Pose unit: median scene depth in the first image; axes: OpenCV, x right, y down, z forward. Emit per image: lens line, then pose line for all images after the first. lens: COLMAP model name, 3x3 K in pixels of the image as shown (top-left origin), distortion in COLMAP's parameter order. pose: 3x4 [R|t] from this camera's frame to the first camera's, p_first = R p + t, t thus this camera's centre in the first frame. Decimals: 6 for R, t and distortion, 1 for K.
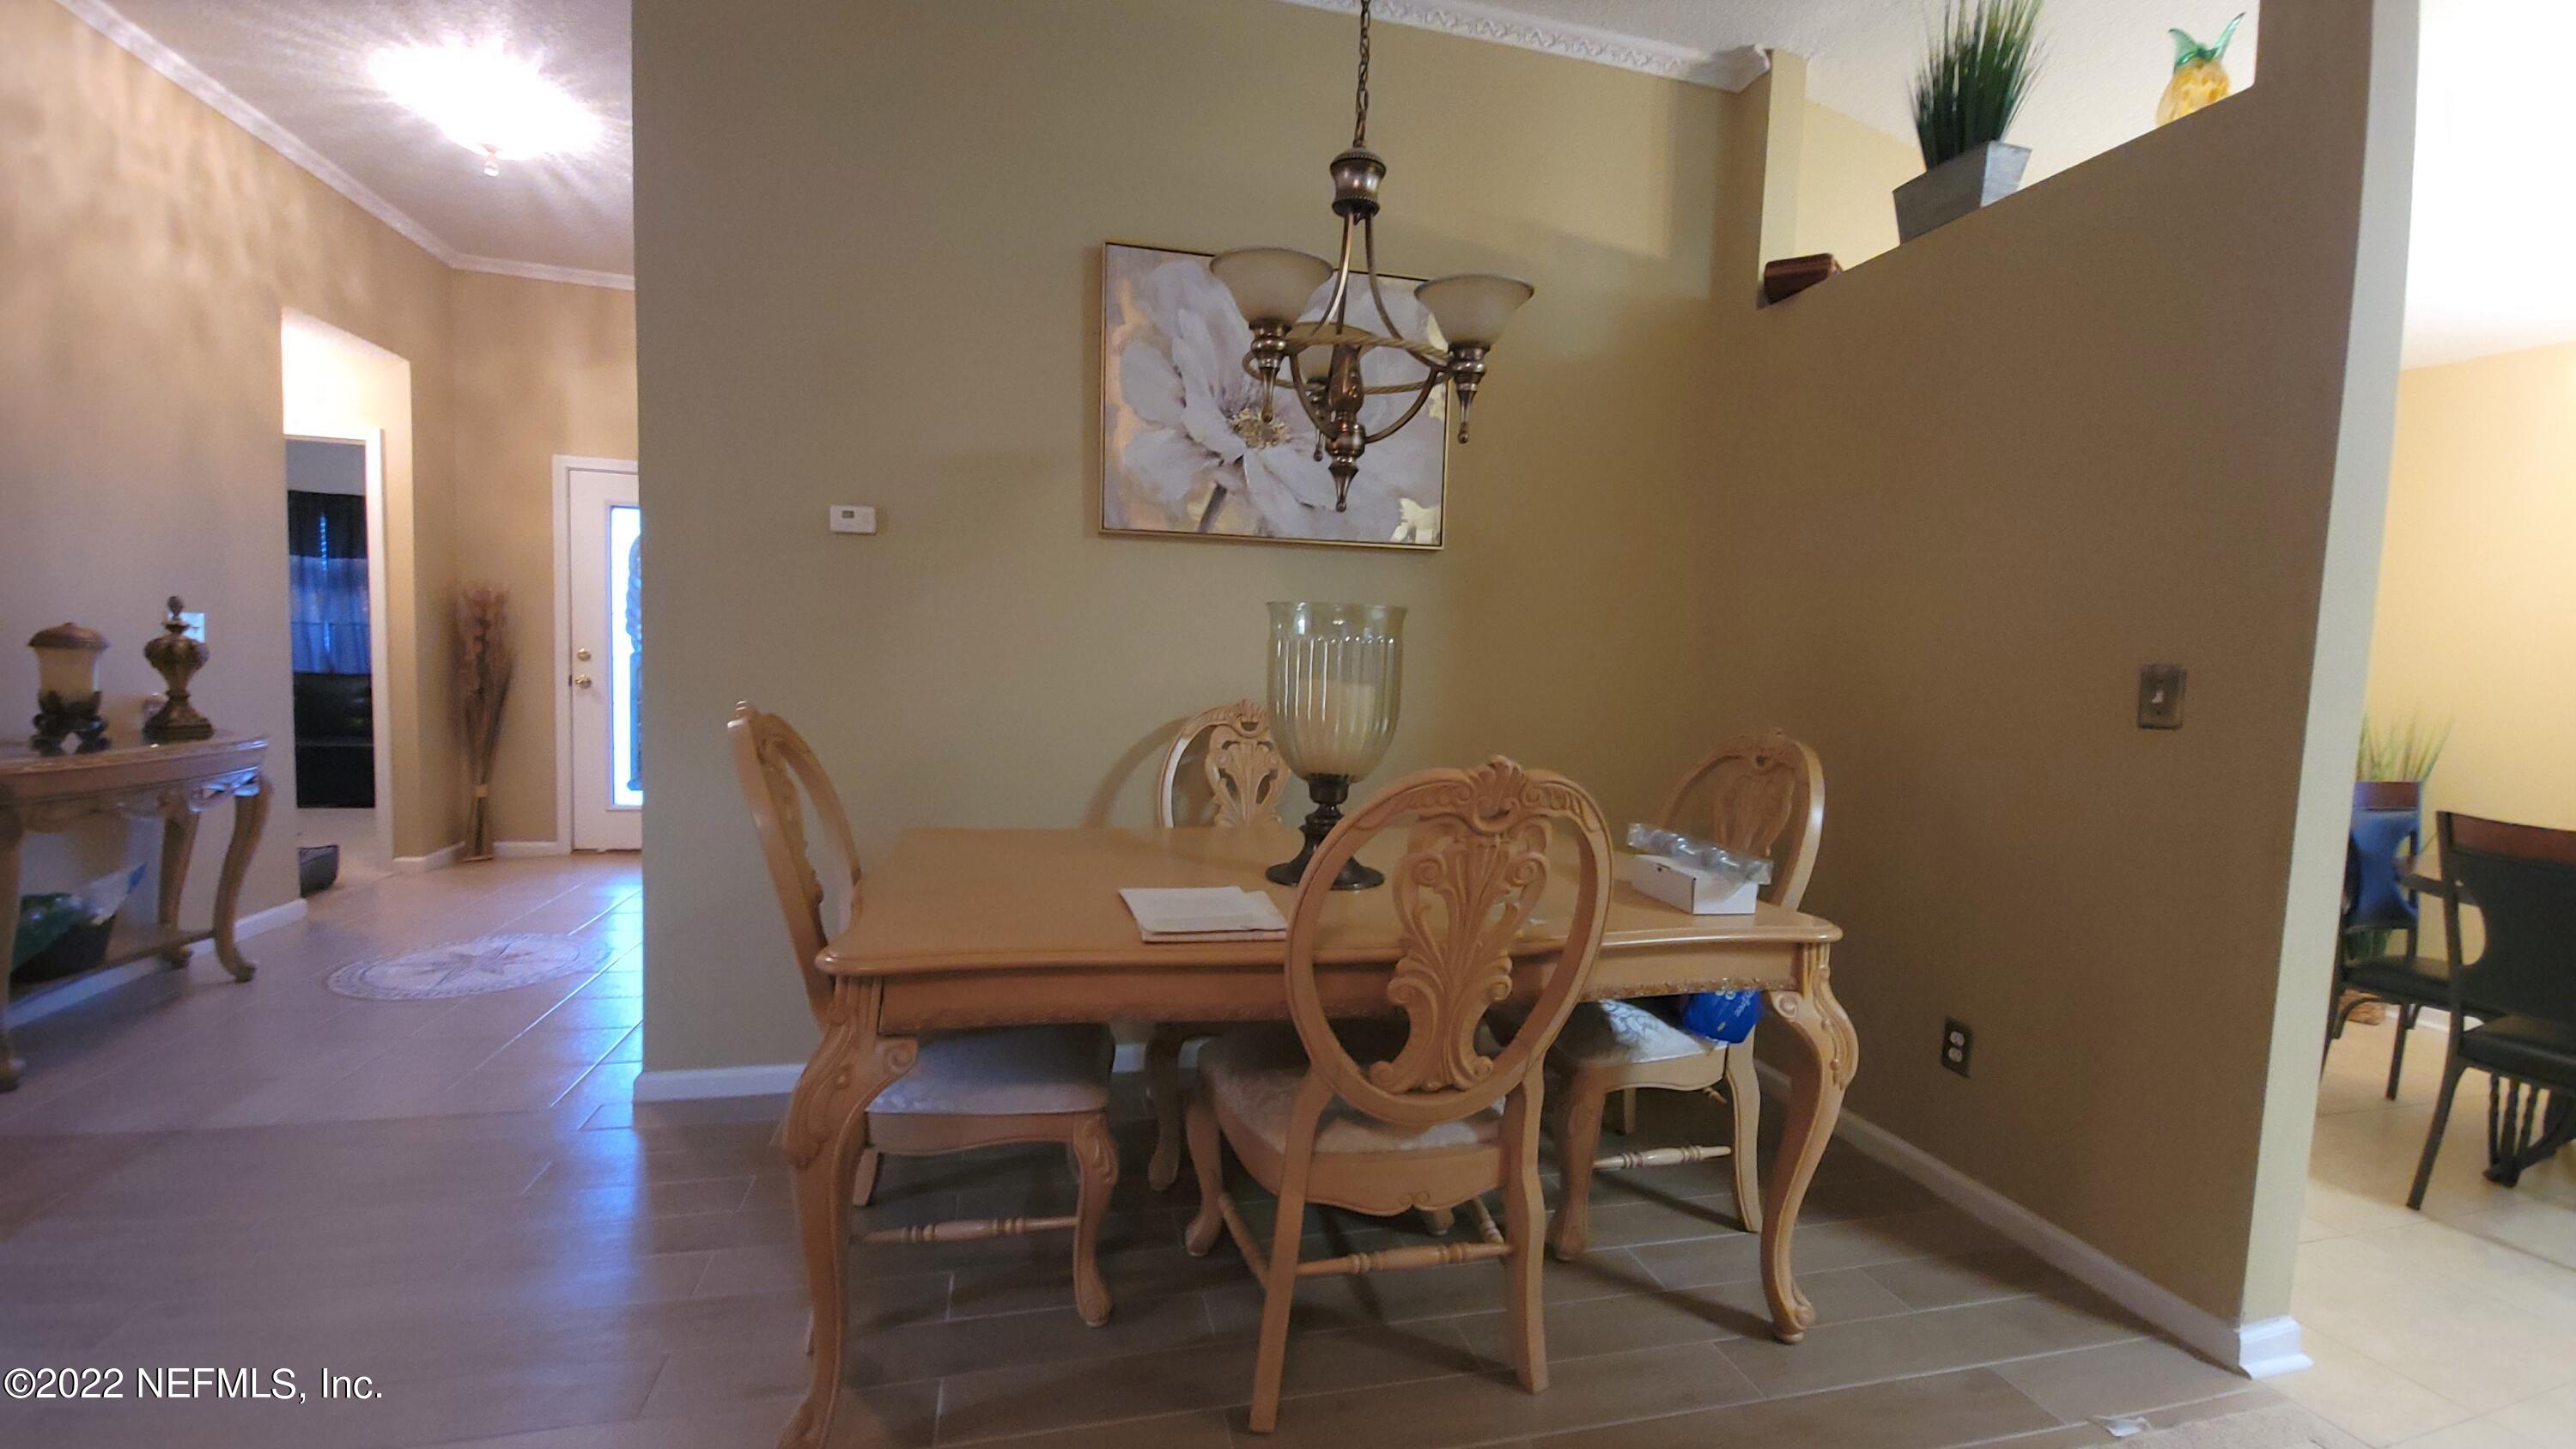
lens RADIAL K [[1049.6, 0, 1287.2], [0, 1049.6, 739.7], [0, 0, 1]] dist [0.003163, -0.000049]
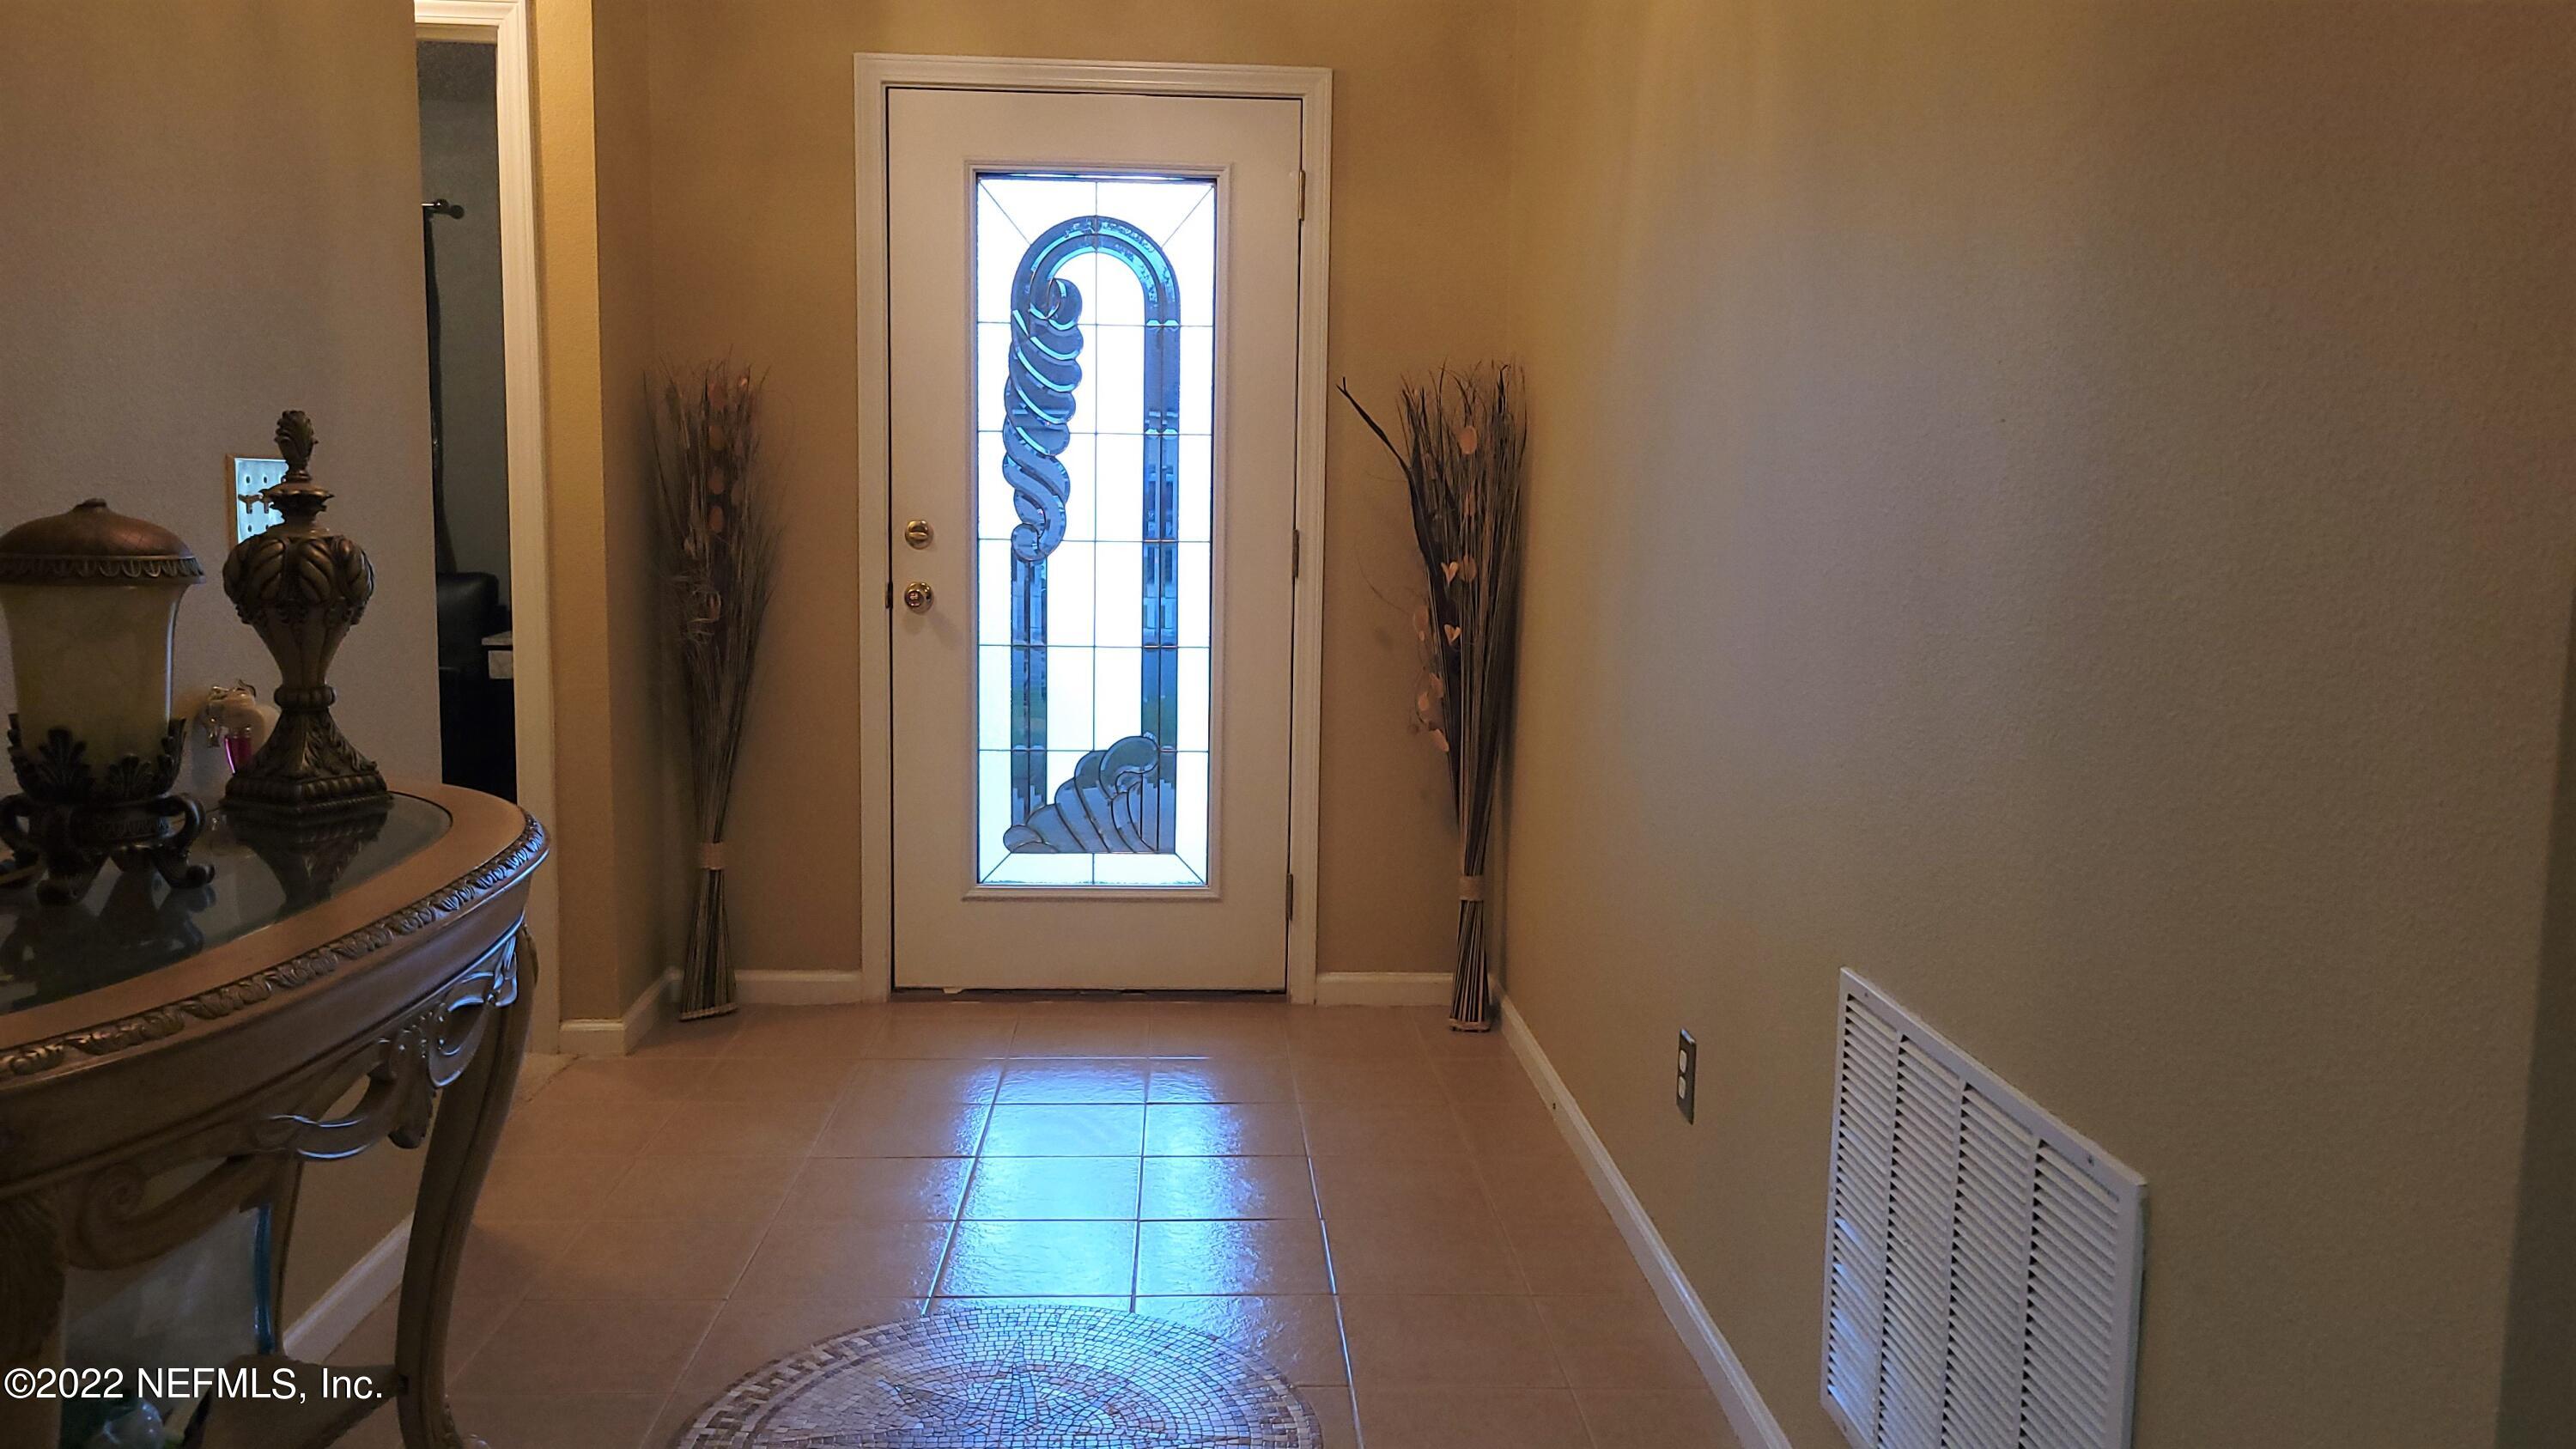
lens RADIAL K [[1957.0, 0, 1285.8], [0, 1957.0, 715.4], [0, 0, 1]] dist [0.009655, 0.005600]
pose [[0.977075, 0.001735, -0.212888, -0.368302], [0.005936, 0.999356, 0.035391, -0.035485], [0.212812, -0.035844, 0.976435, 0.271281]]
